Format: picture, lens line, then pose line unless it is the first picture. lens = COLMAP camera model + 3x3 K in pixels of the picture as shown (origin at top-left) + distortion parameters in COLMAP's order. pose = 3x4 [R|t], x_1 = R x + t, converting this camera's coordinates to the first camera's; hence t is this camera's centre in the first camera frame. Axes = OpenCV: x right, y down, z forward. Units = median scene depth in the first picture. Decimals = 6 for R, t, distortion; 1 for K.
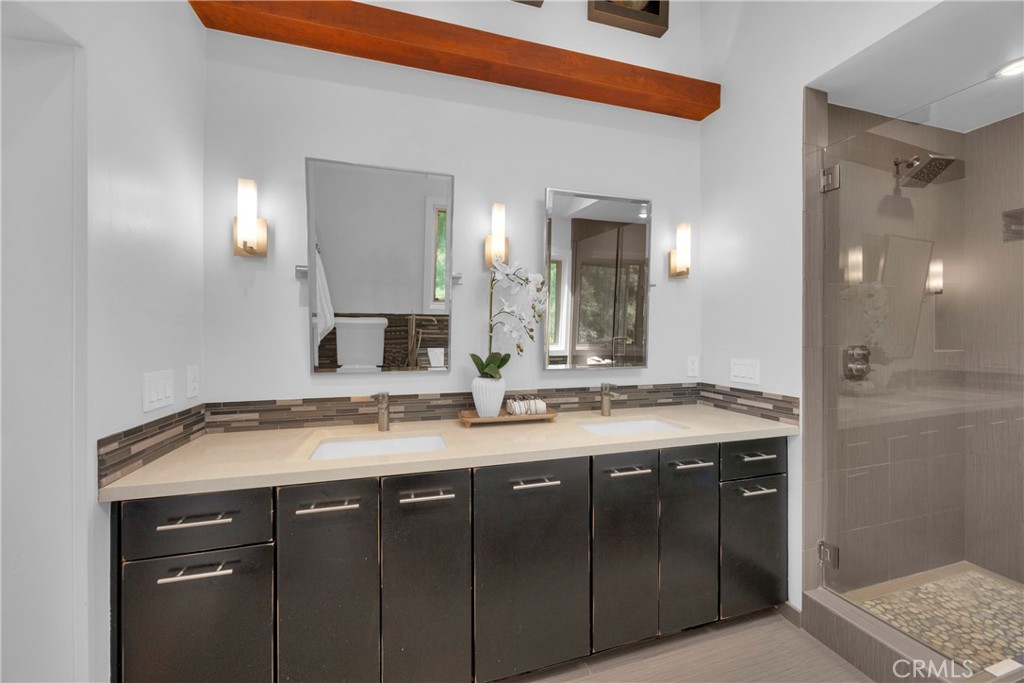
lens RADIAL K [[387.0, 0, 508.4], [0, 387.0, 340.6], [0, 0, 1]] dist [-0.007486, 0.001378]
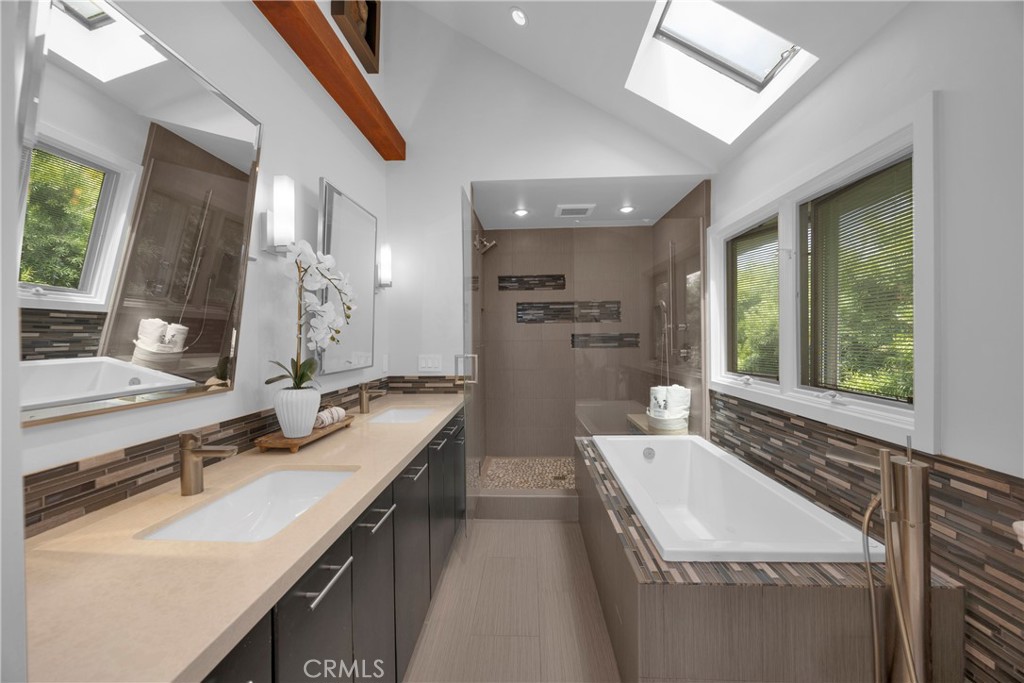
lens RADIAL K [[387.0, 0, 515.1], [0, 387.0, 340.8], [0, 0, 1]] dist [-0.007486, 0.001378]
pose [[0.311864, -0.007967, 0.950093, -0.637751], [0.014656, 0.999886, 0.003574, -0.001331], [-0.950014, 0.012810, 0.311946, 0.288226]]
